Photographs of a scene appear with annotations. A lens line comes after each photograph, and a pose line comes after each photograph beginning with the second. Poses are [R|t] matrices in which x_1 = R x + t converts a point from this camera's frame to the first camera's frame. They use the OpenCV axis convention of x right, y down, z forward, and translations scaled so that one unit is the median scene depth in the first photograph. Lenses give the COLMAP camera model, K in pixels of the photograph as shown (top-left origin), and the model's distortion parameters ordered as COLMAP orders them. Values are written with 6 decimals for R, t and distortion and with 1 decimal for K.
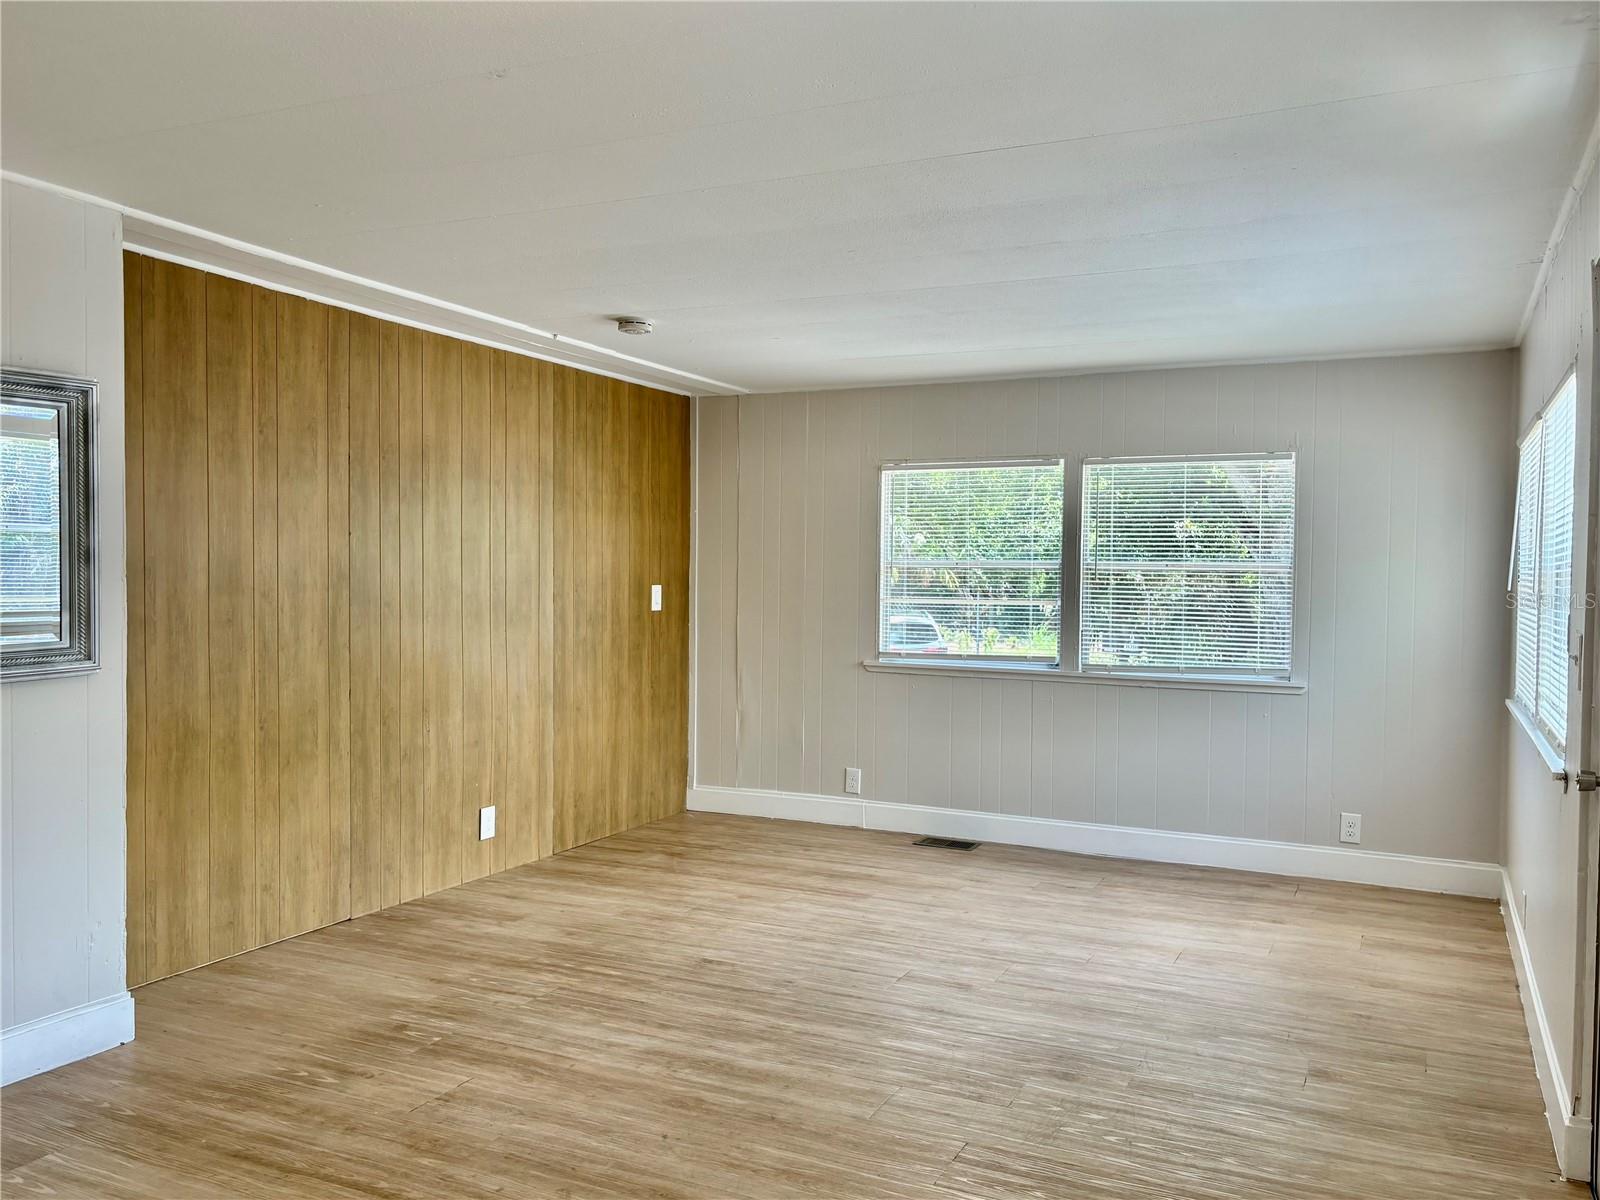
lens RADIAL K [[1285.3, 0, 818.6], [0, 1285.3, 644.5], [0, 0, 1]] dist [0.052041, -0.056371]
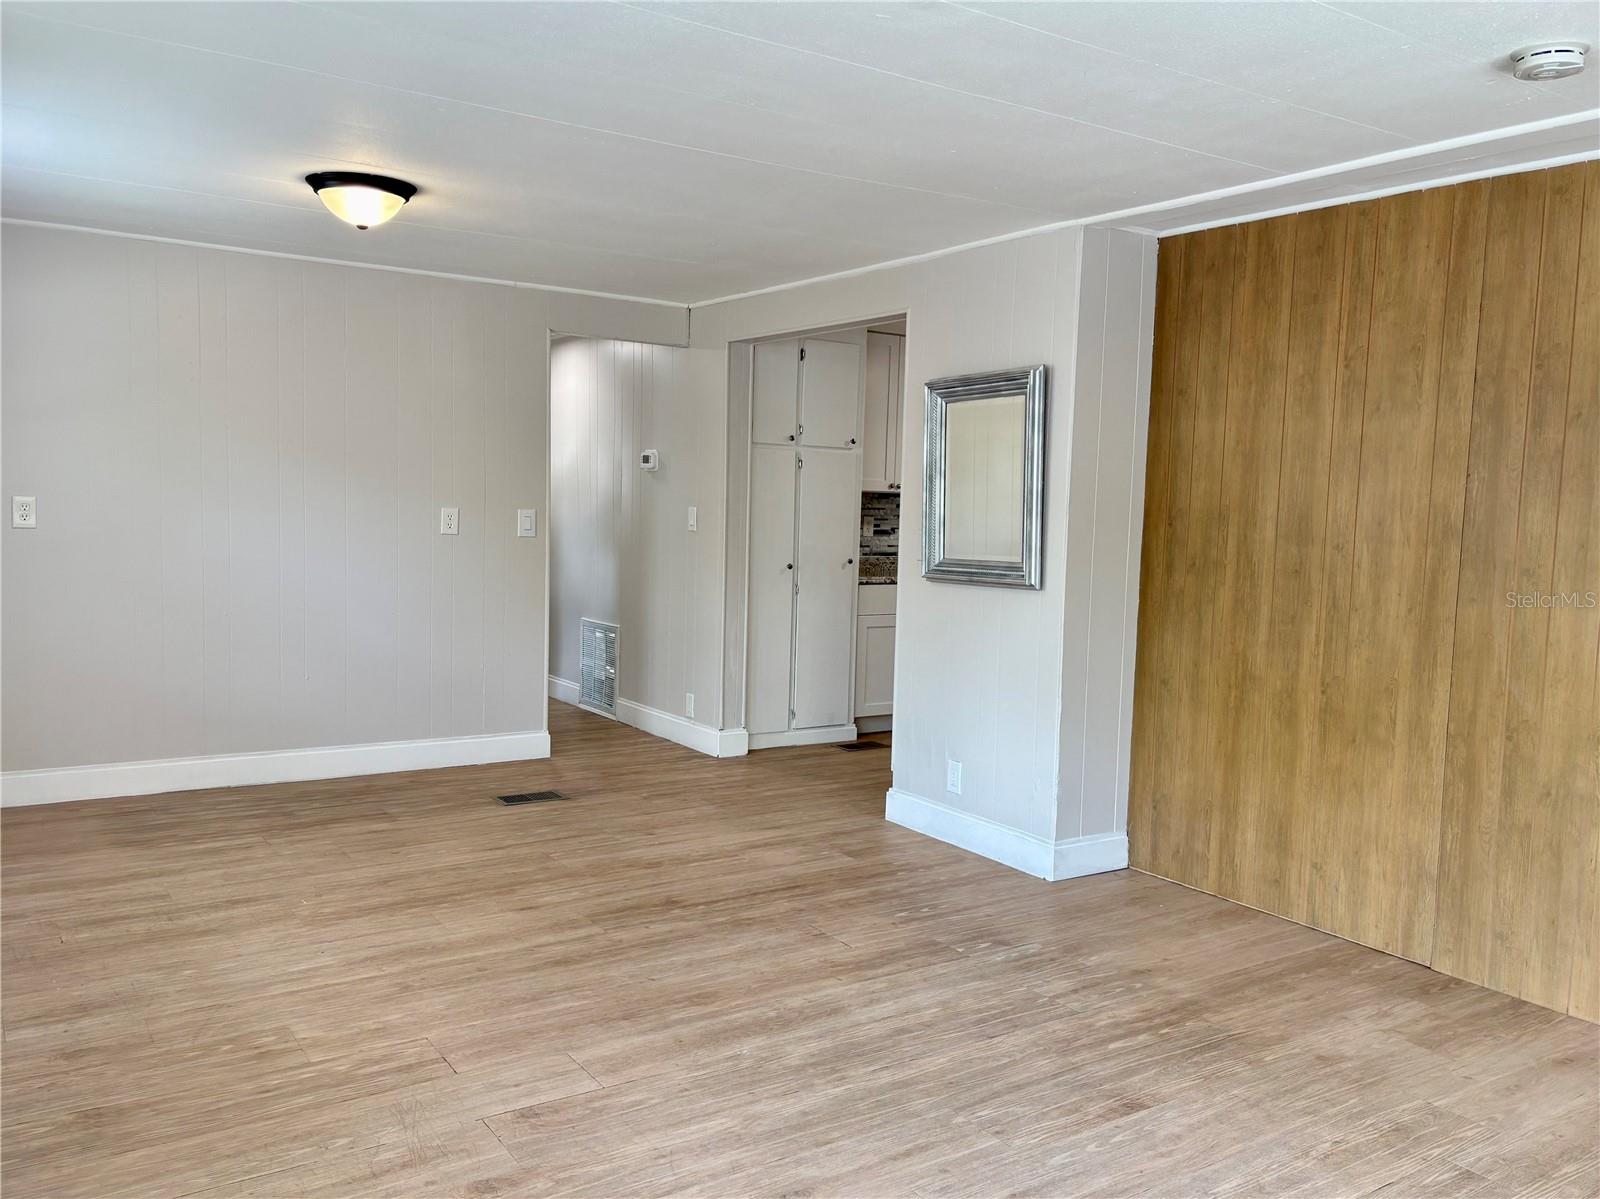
lens RADIAL K [[1285.3, 0, 791.0], [0, 1285.3, 626.3], [0, 0, 1]] dist [0.052041, -0.056371]
pose [[-0.525810, 0.056747, -0.848707, 0.580081], [-0.084243, 0.989392, 0.118346, -0.061992], [0.846420, 0.133725, -0.515452, 1.224720]]
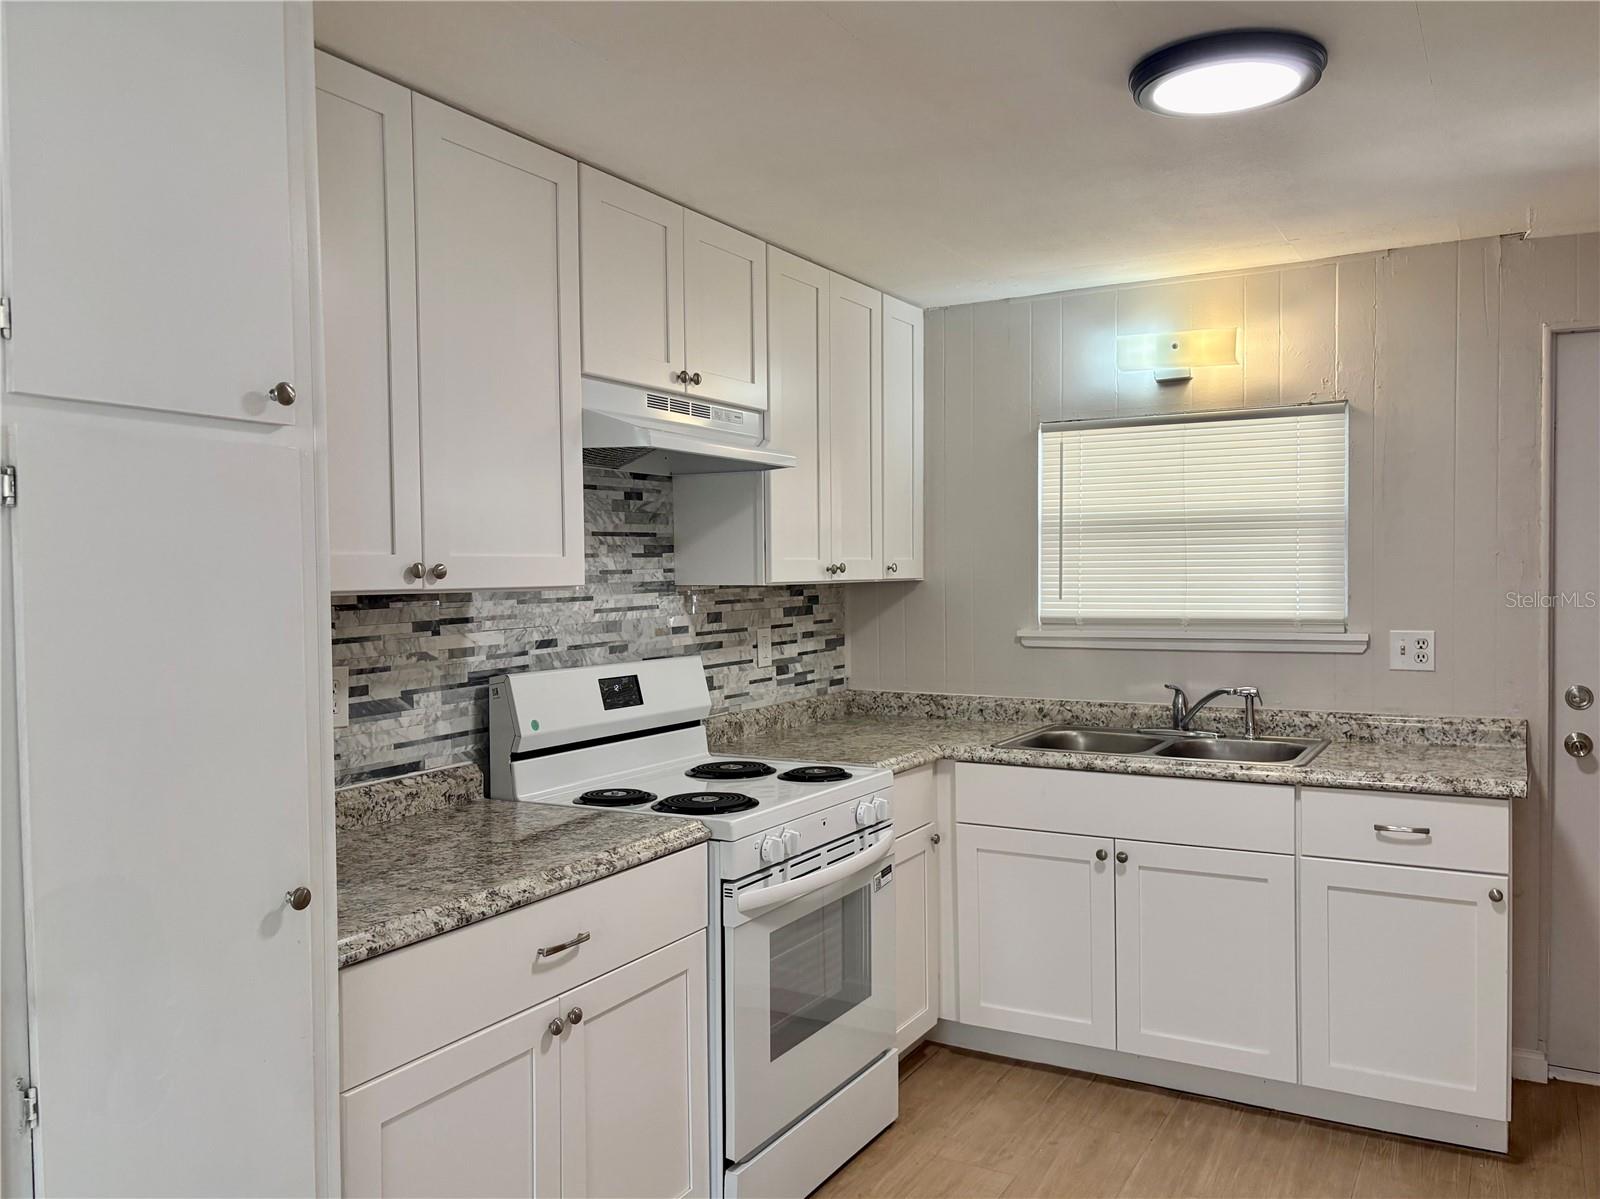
lens RADIAL K [[1232.7, 0, 800.5], [0, 1232.7, 585.1], [0, 0, 1]] dist [0.061447, -0.057561]
pose [[-0.080858, -0.004043, -0.996717, -0.527412], [-0.038430, 0.999261, -0.000935, -0.054642], [0.995985, 0.038228, -0.080954, 0.590291]]
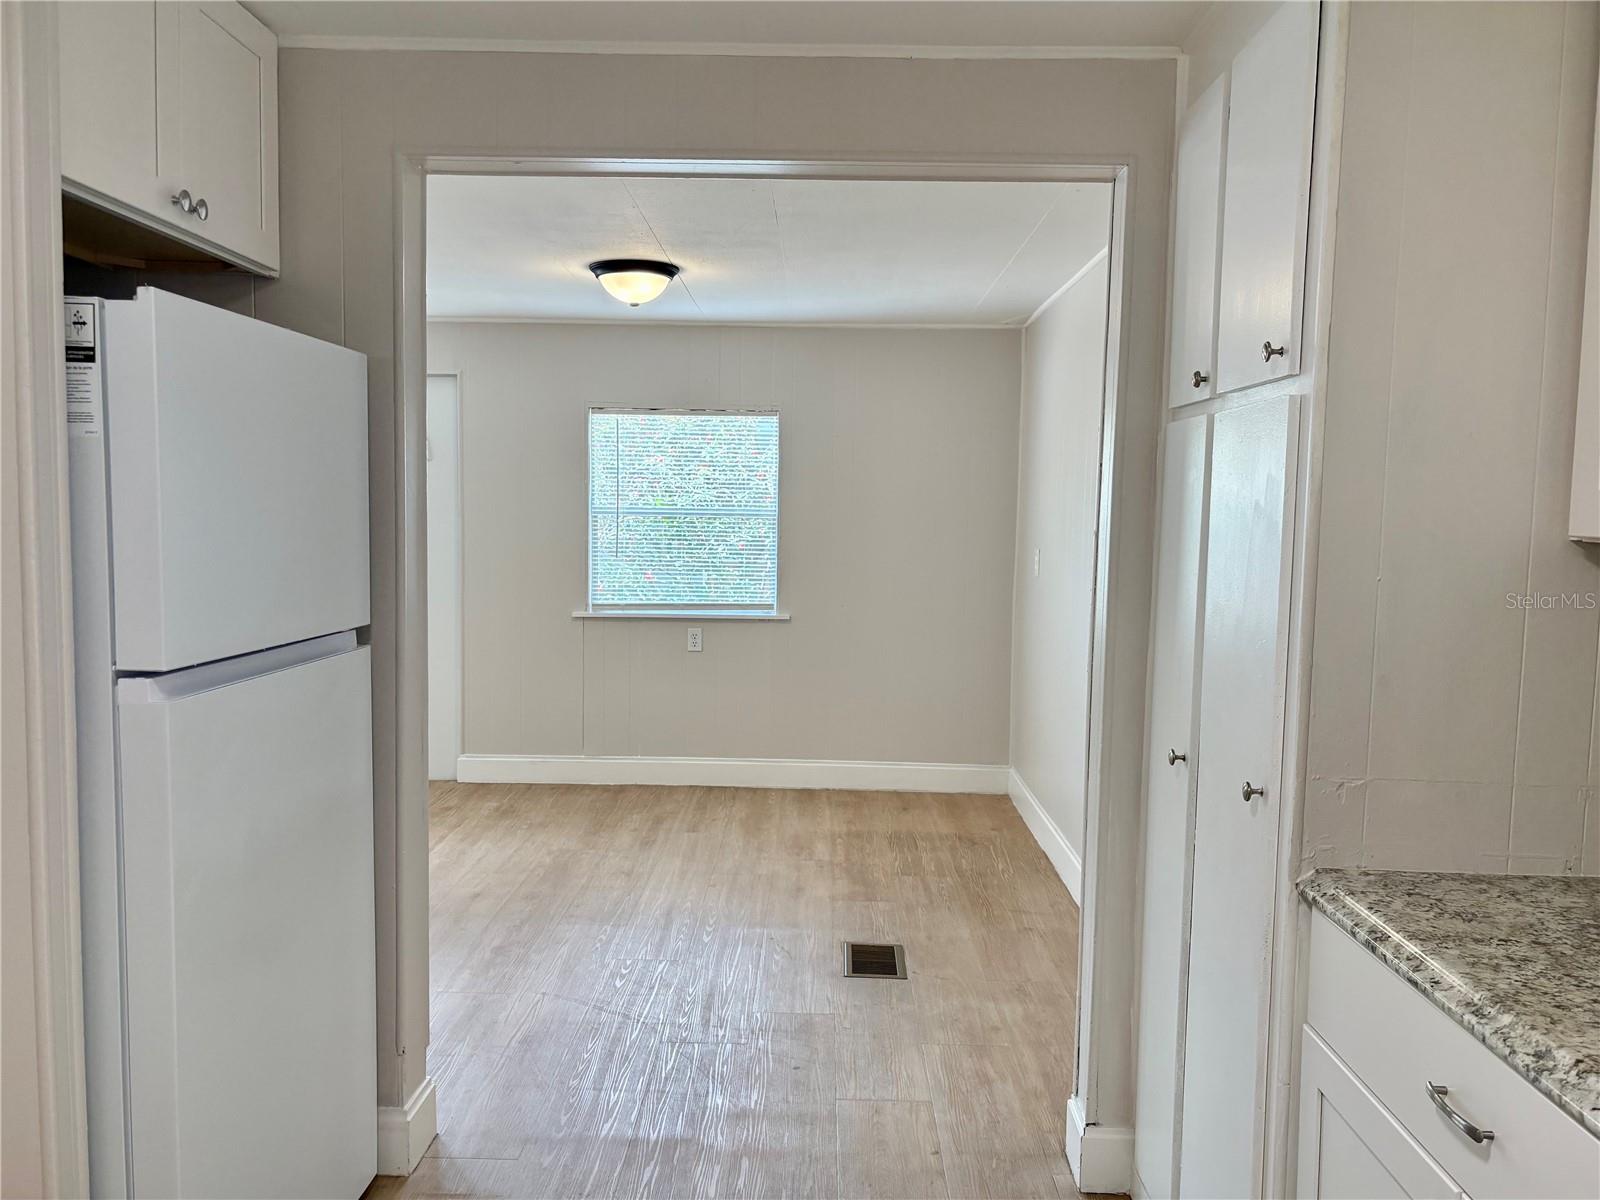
lens RADIAL K [[1275.2, 0, 802.5], [0, 1275.2, 615.6], [0, 0, 1]] dist [0.041625, -0.005644]
pose [[-0.402225, -0.097465, 0.910338, -1.254405], [0.031030, 0.992295, 0.119949, -0.075911], [-0.915015, 0.076494, -0.396101, 0.726529]]
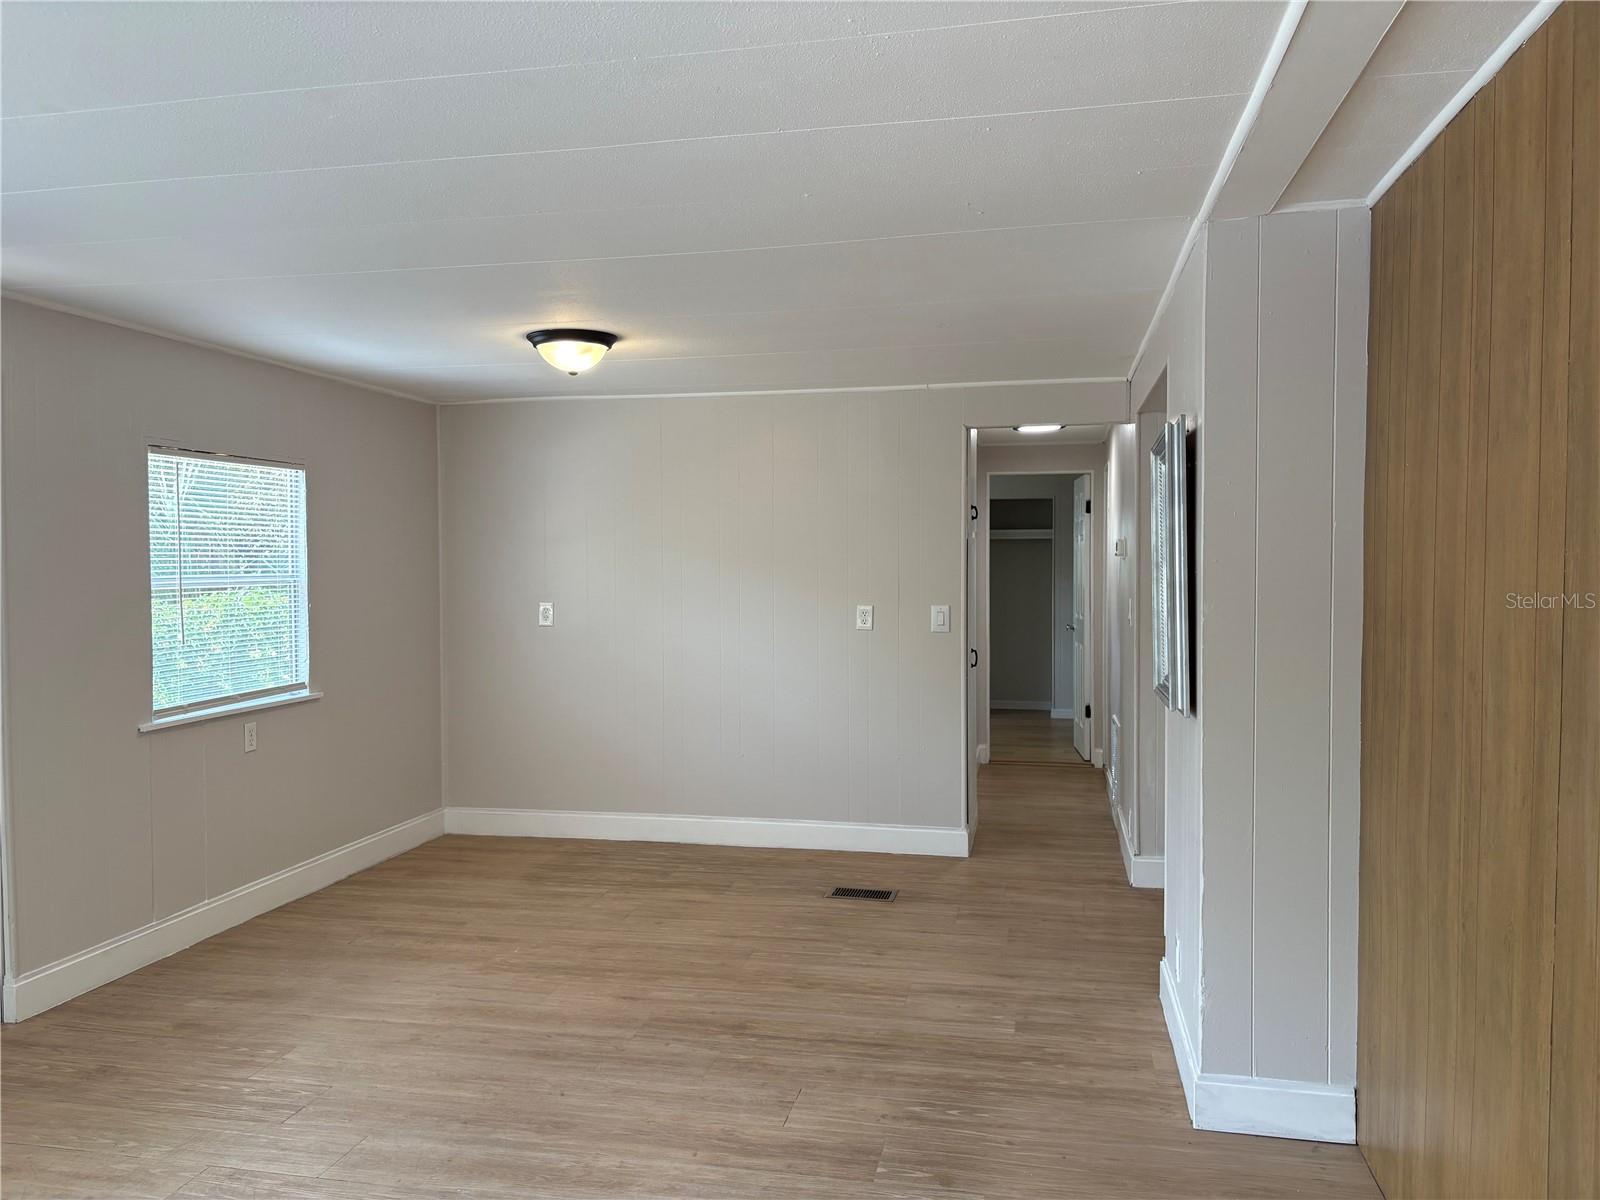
lens RADIAL K [[1232.7, 0, 773.9], [0, 1232.7, 618.5], [0, 0, 1]] dist [0.061447, -0.057561]
pose [[-0.976882, 0.003410, -0.213753, -0.049706], [-0.018257, 0.994889, 0.099308, -0.113562], [0.212999, 0.100915, -0.971827, 1.524904]]
